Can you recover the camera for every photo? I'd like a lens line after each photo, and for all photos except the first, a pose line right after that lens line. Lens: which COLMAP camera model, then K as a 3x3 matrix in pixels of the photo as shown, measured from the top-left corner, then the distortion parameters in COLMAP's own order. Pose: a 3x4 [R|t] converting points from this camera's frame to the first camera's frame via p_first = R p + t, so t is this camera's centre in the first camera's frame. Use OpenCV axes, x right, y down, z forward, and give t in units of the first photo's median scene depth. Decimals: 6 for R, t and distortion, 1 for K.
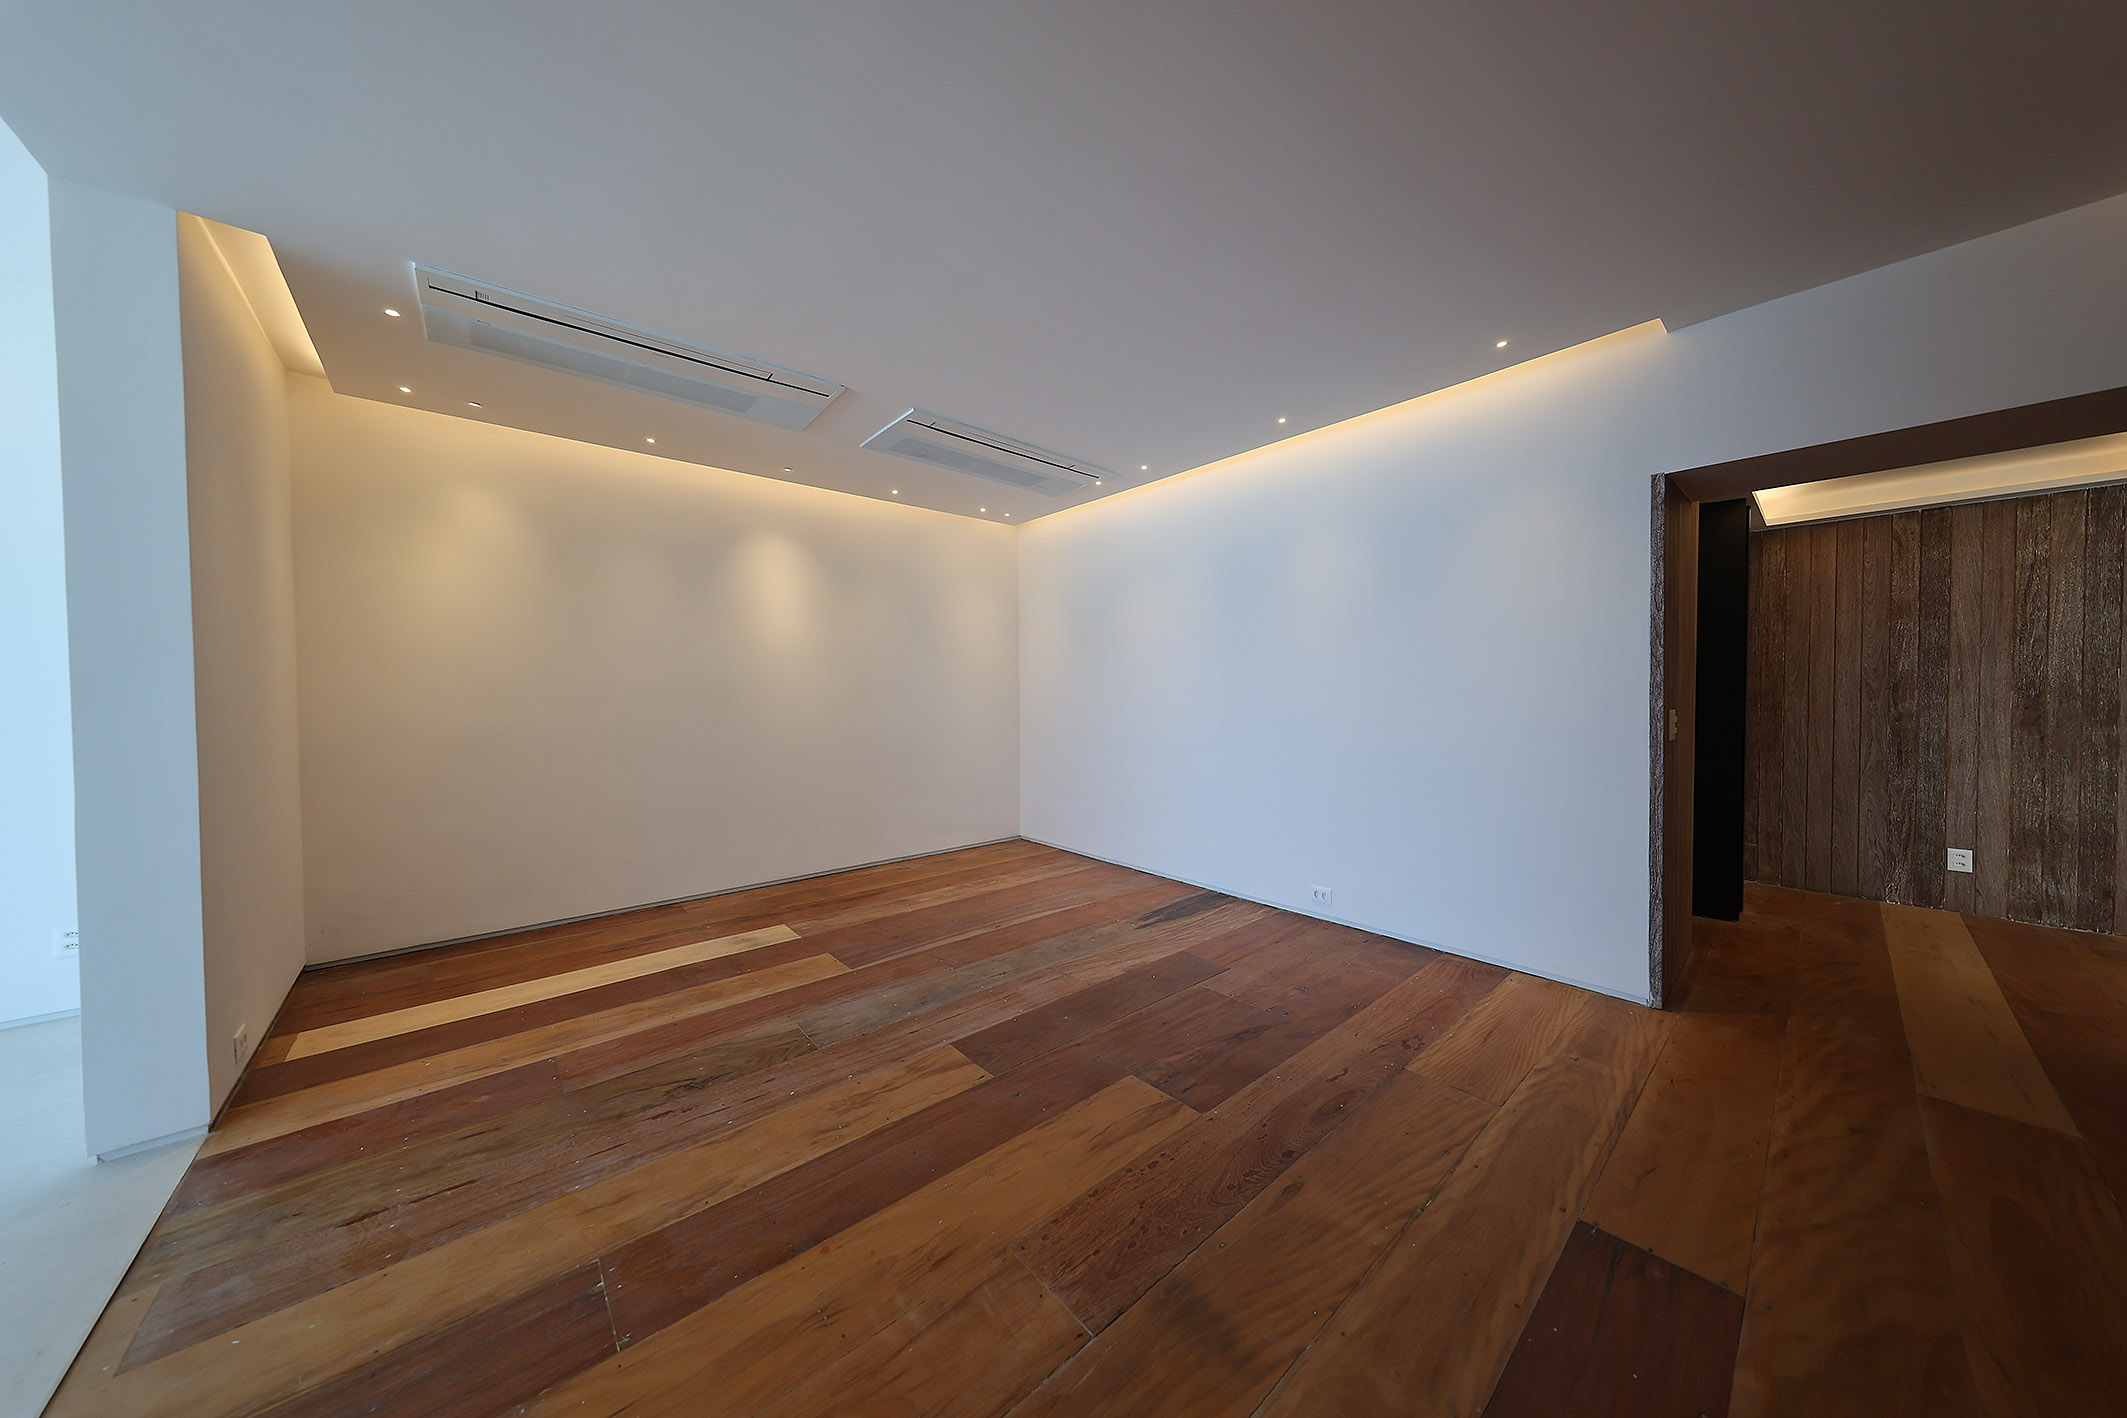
lens RADIAL K [[672.9, 0, 1071.0], [0, 672.9, 704.5], [0, 0, 1]] dist [0.000075, 0.000041]
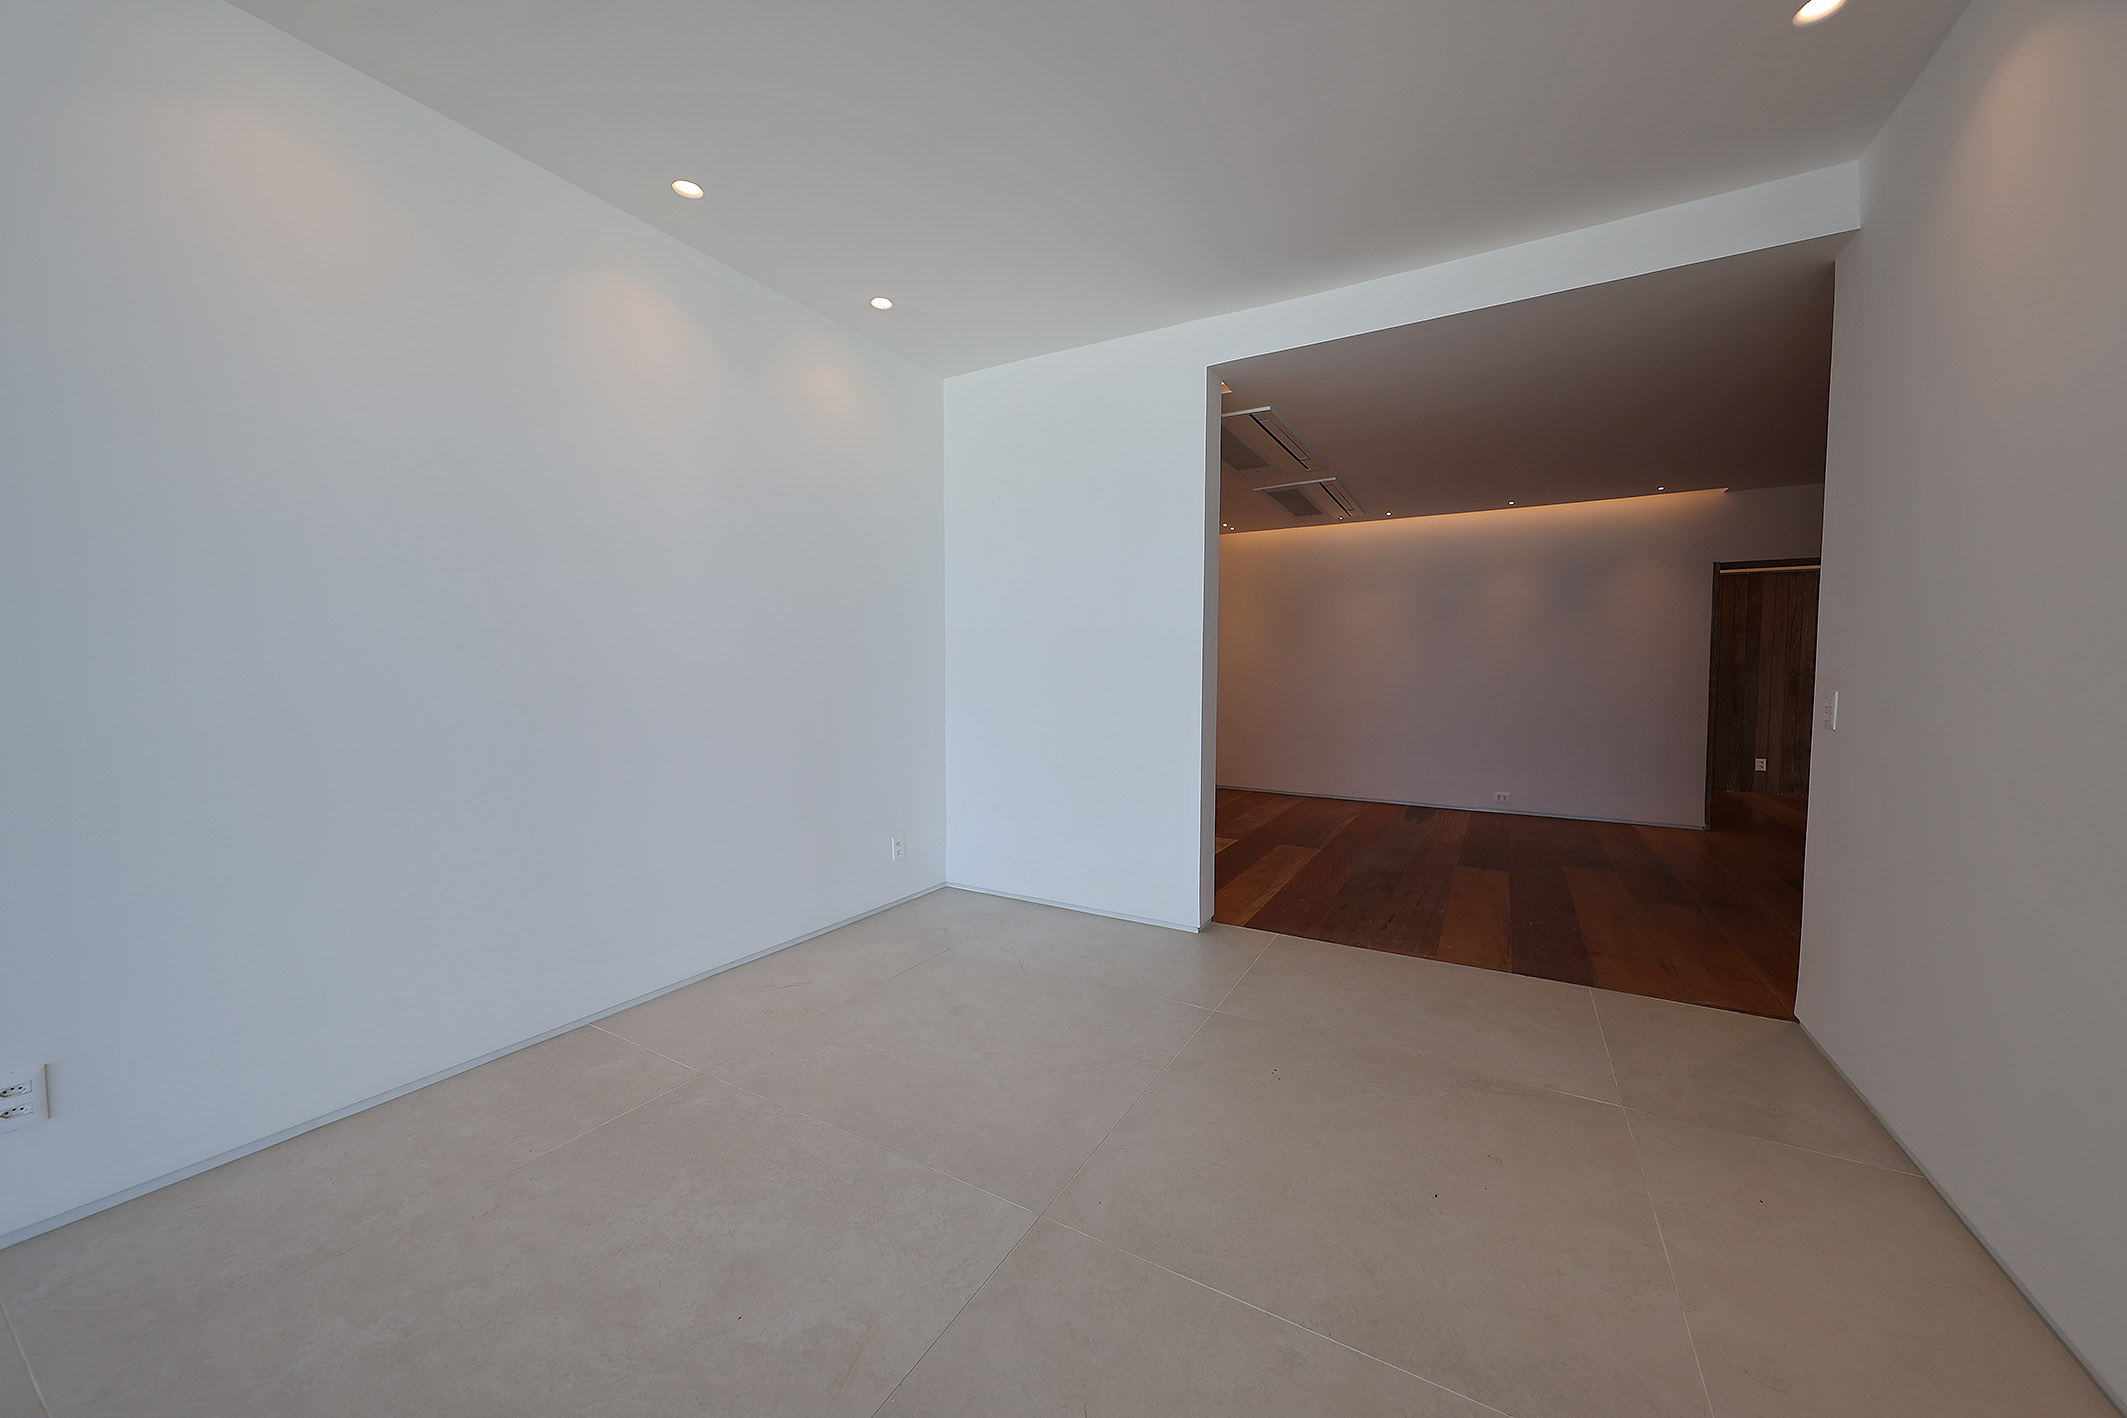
lens RADIAL K [[775.9, 0, 1063.5], [0, 775.9, 709.0], [0, 0, 1]] dist [0.005793, 0.000020]
pose [[0.941936, -0.006859, 0.335724, -1.236874], [-0.001688, 0.999682, 0.025158, 0.027597], [-0.335789, -0.024264, 0.941624, -0.383170]]
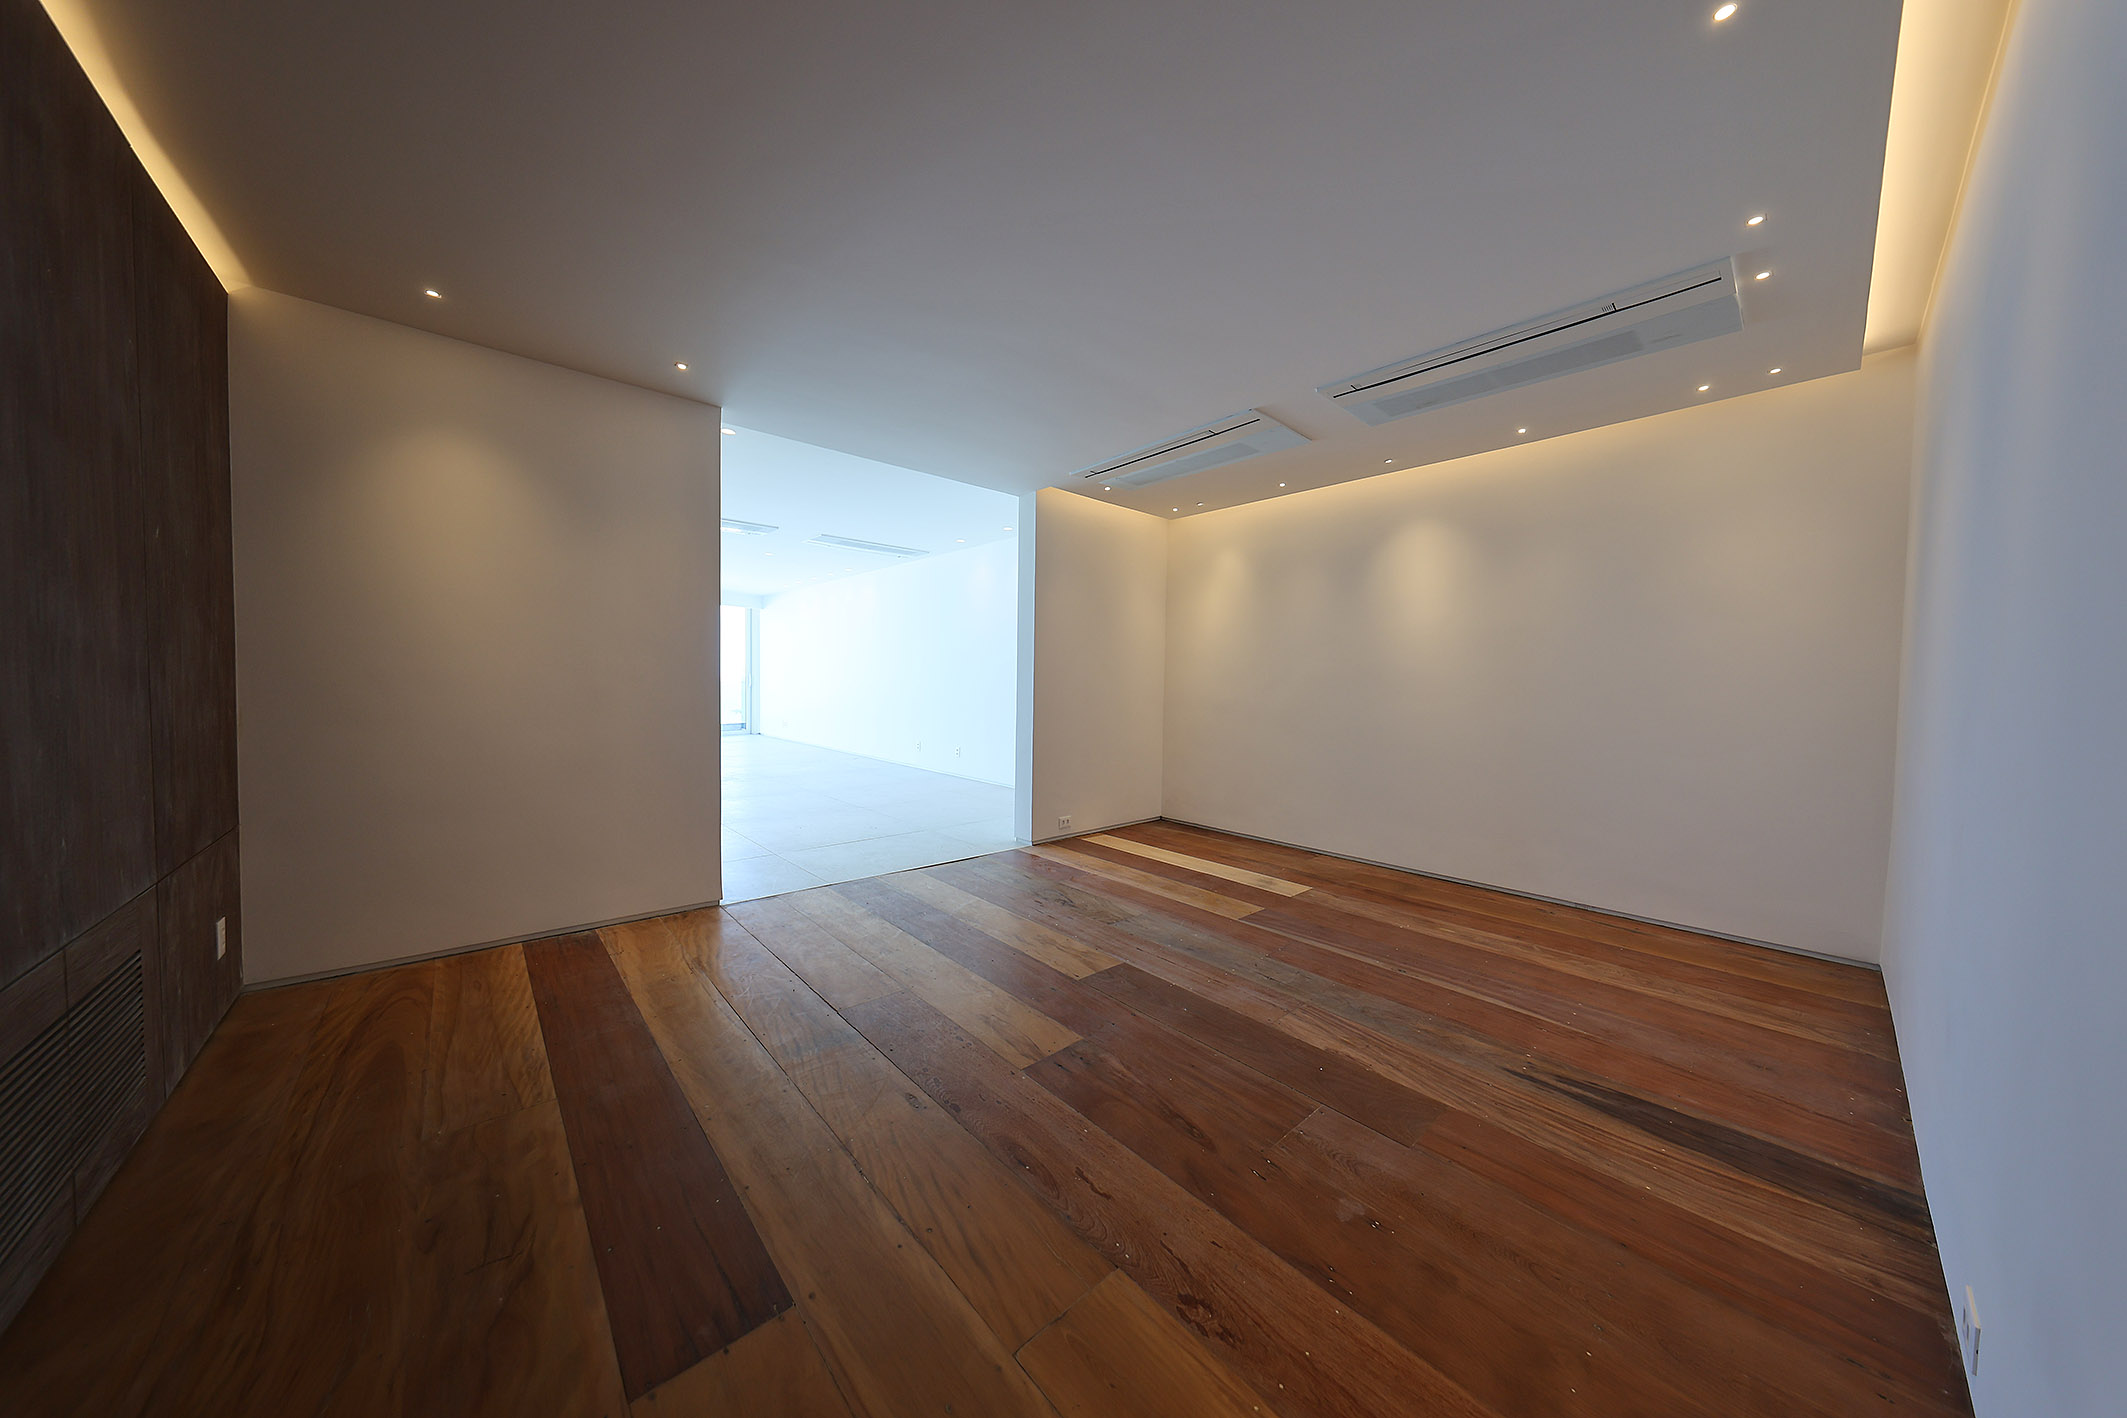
lens RADIAL K [[672.9, 0, 1071.0], [0, 672.9, 704.5], [0, 0, 1]] dist [0.000075, 0.000041]
pose [[0.019405, 0.043926, -0.998846, 0.694654], [-0.035967, 0.998418, 0.043208, -0.014280], [0.999165, 0.035087, 0.020954, 0.576418]]
